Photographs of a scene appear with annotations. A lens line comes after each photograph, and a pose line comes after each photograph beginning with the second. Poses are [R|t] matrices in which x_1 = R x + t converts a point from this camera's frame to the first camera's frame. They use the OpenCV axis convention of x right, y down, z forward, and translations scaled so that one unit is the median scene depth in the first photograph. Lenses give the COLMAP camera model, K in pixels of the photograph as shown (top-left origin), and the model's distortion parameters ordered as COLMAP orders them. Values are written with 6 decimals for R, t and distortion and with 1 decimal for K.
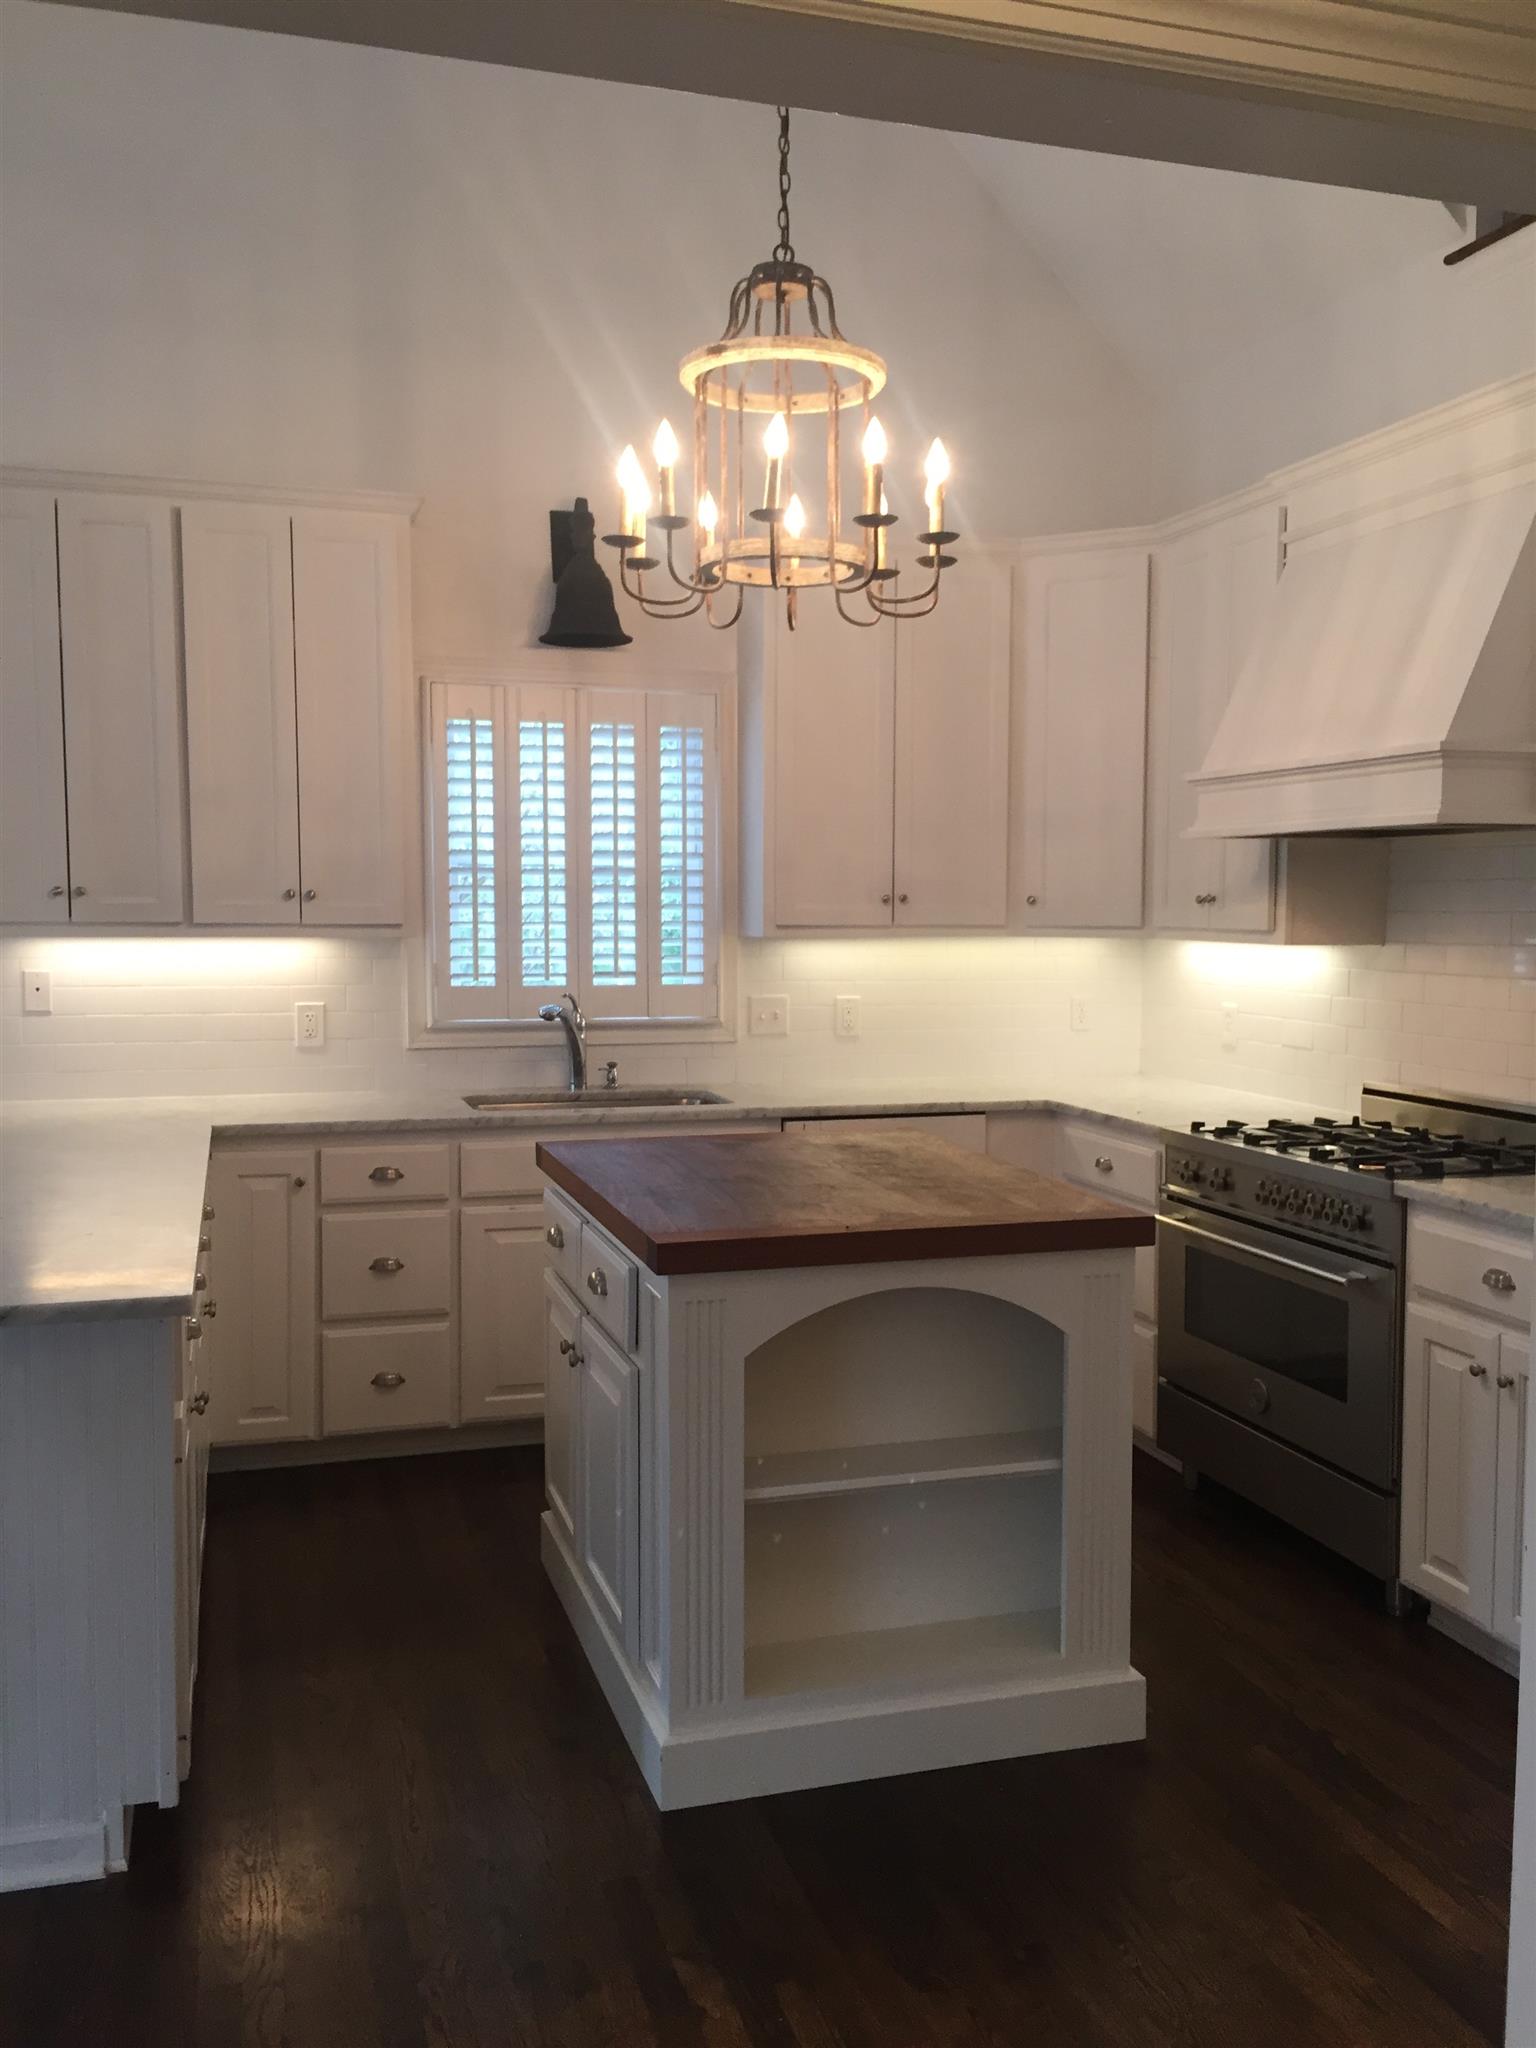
lens RADIAL K [[1780.6, 0, 783.3], [0, 1780.6, 1057.9], [0, 0, 1]] dist [0.043291, -0.119000]
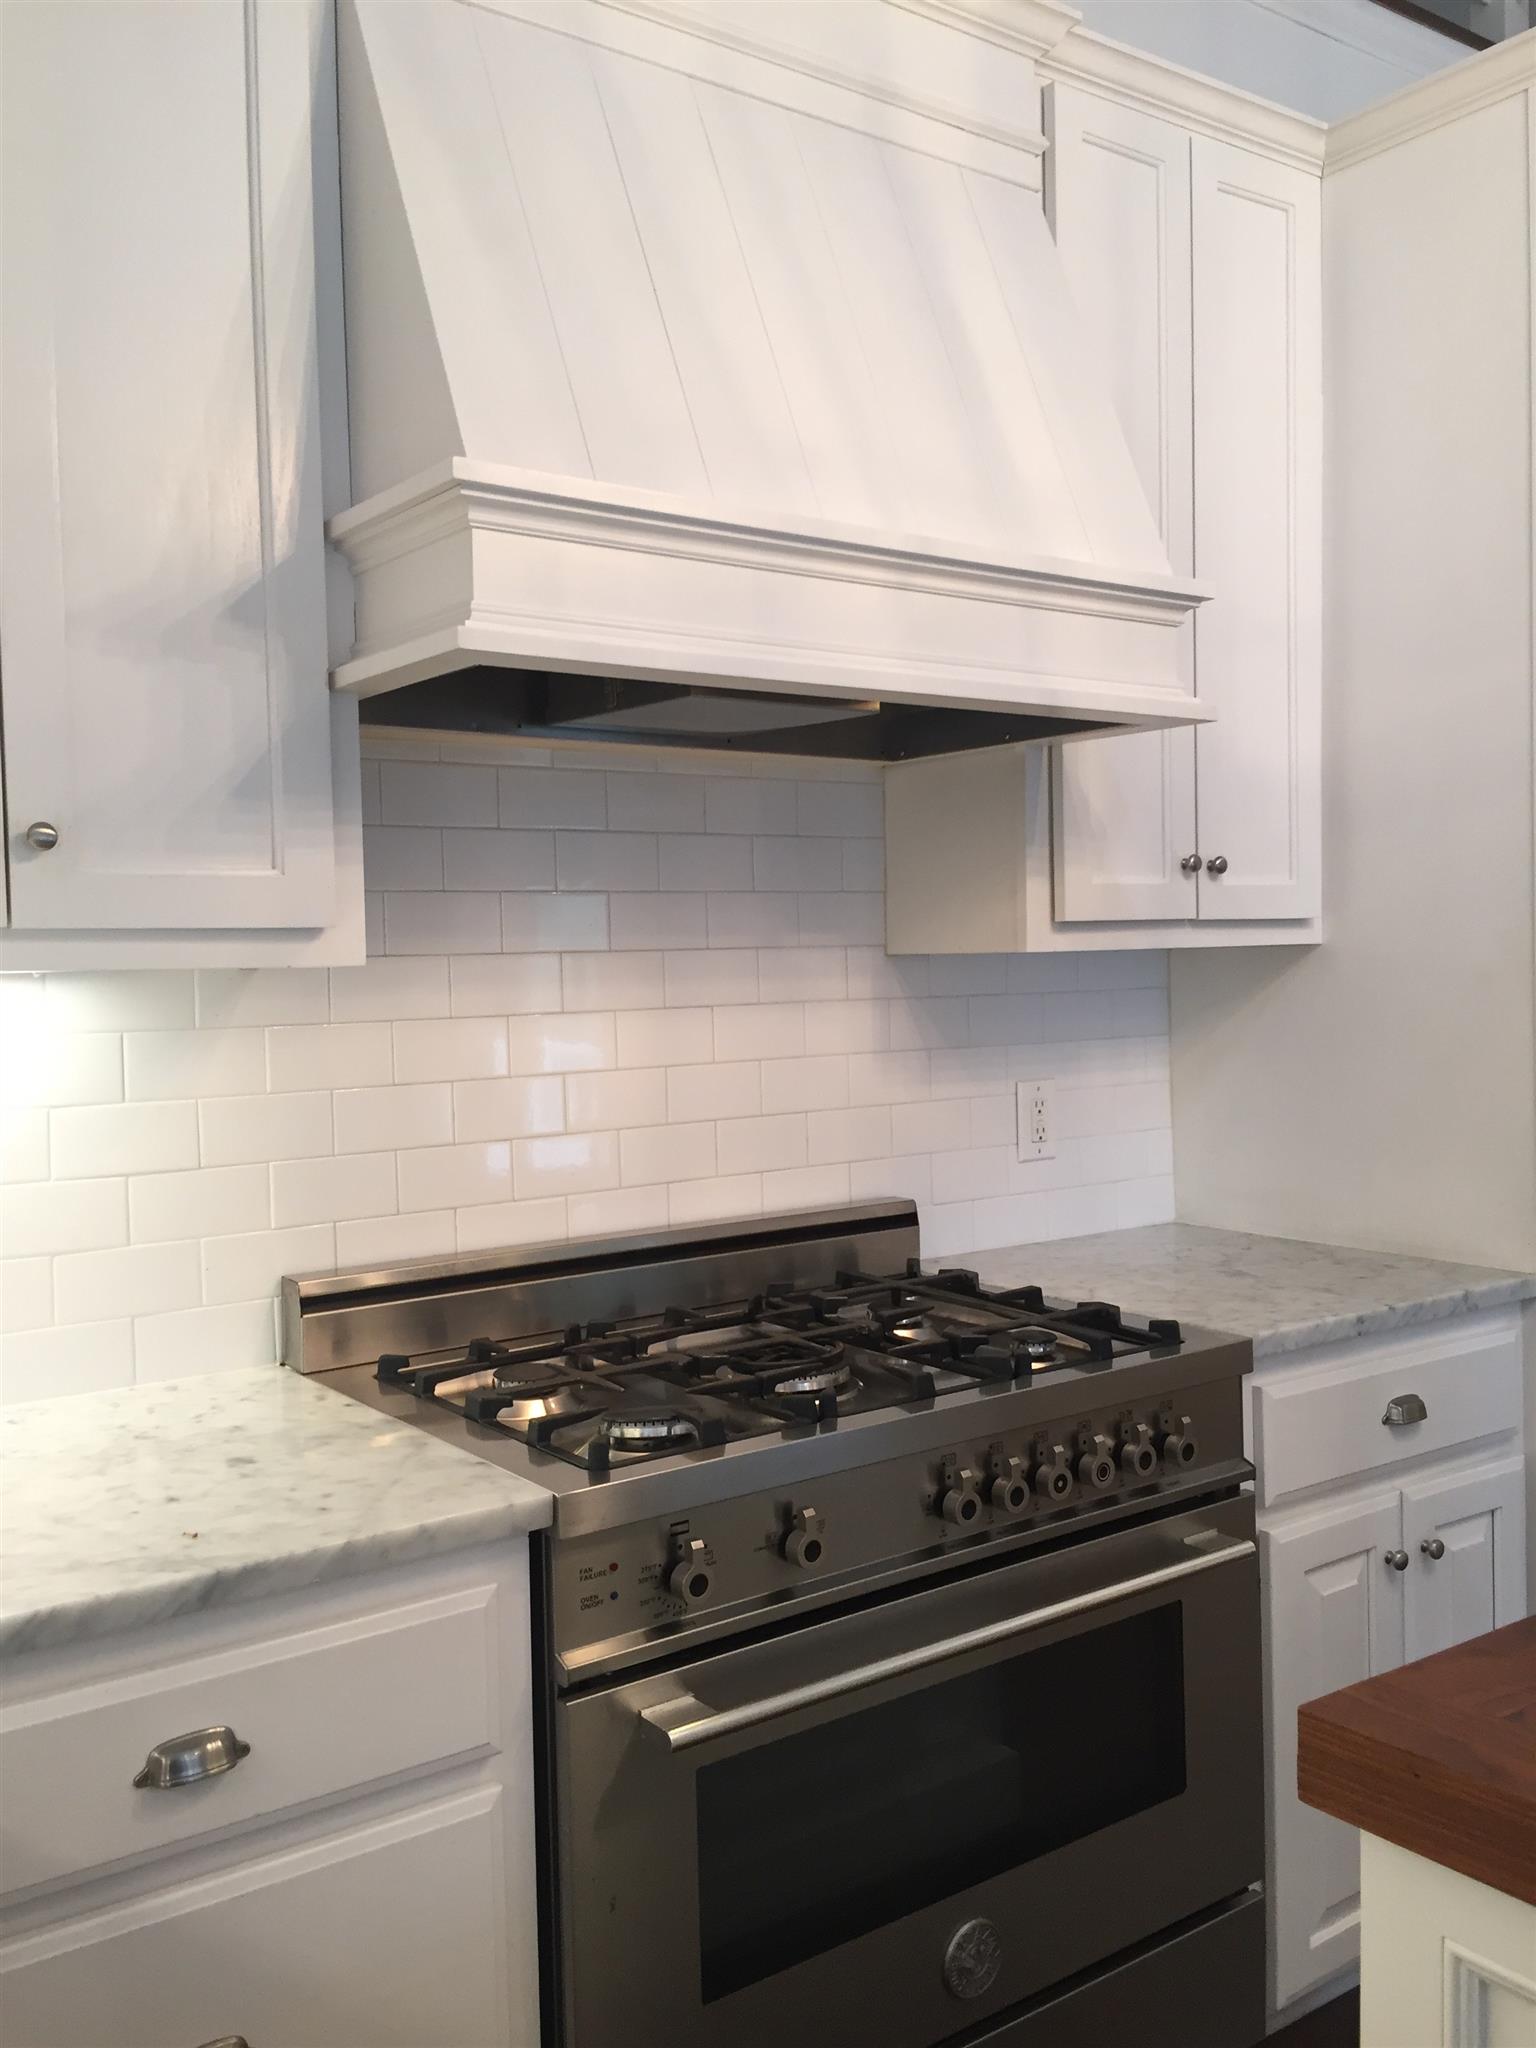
lens RADIAL K [[1780.6, 0, 783.3], [0, 1780.6, 1057.9], [0, 0, 1]] dist [0.043291, -0.119000]
pose [[-0.337168, -0.050204, 0.940105, -0.119044], [0.106337, 0.990156, 0.091015, -0.074193], [-0.935420, 0.130655, -0.328511, 1.095477]]
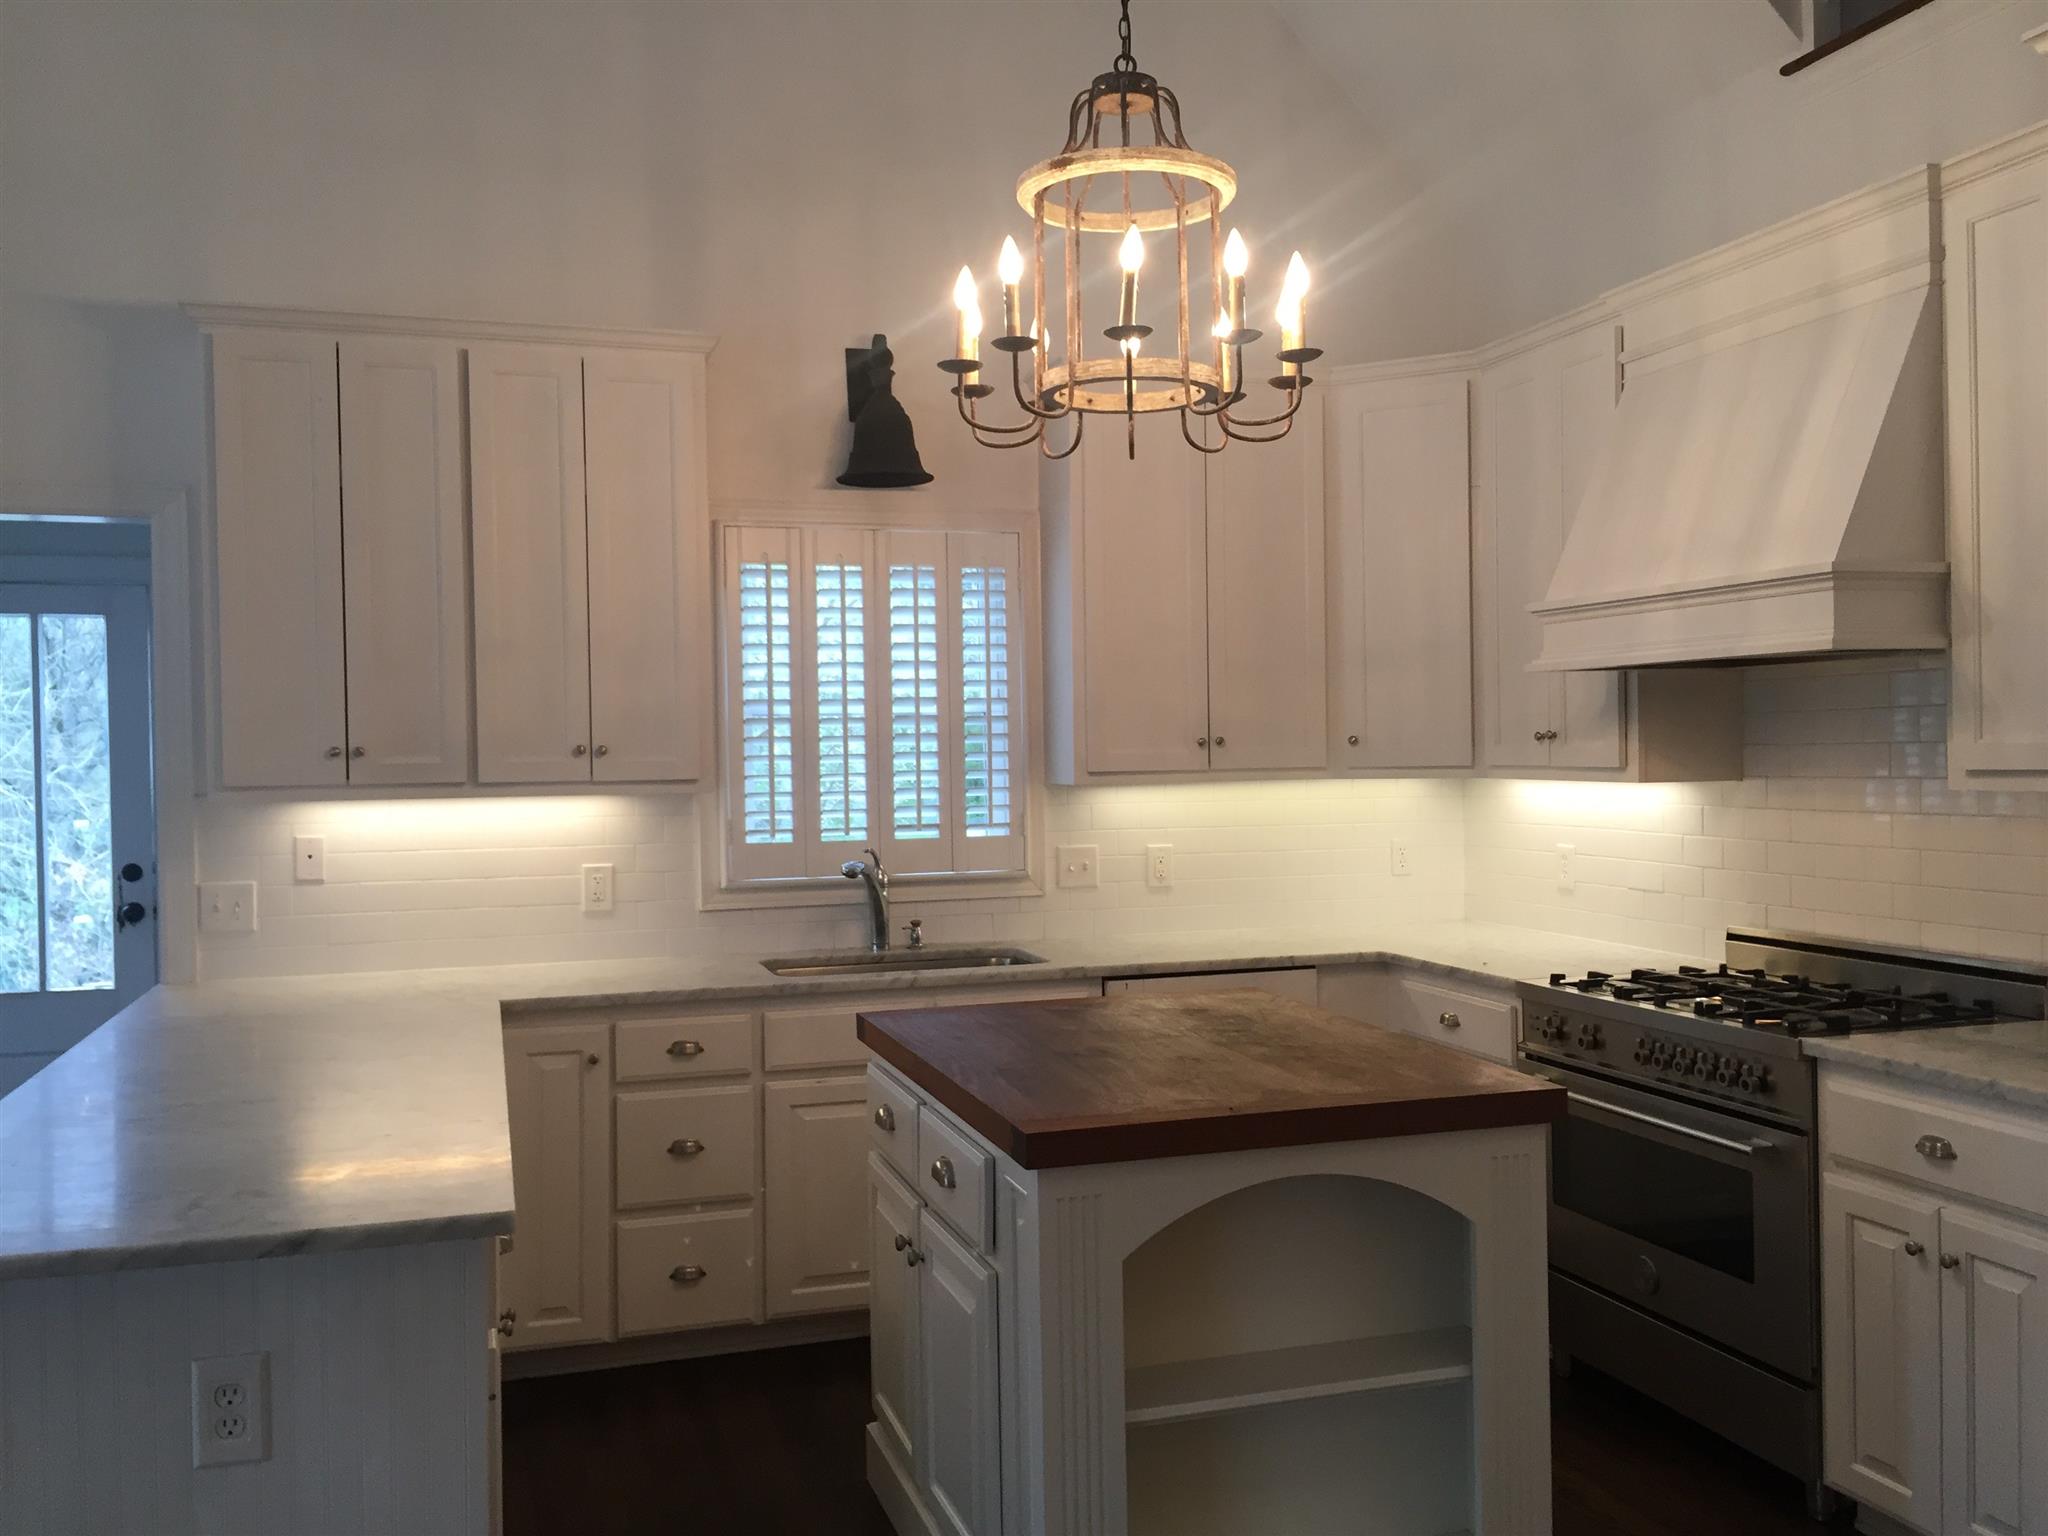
lens RADIAL K [[1780.6, 0, 1024.0], [0, 1780.6, 768.0], [0, 0, 1]] dist [0.043291, -0.119000]
pose [[0.999791, -0.020309, 0.002139, -0.046066], [0.020412, 0.996997, -0.074708, -0.007471], [-0.000616, 0.074736, 0.997203, 0.063685]]
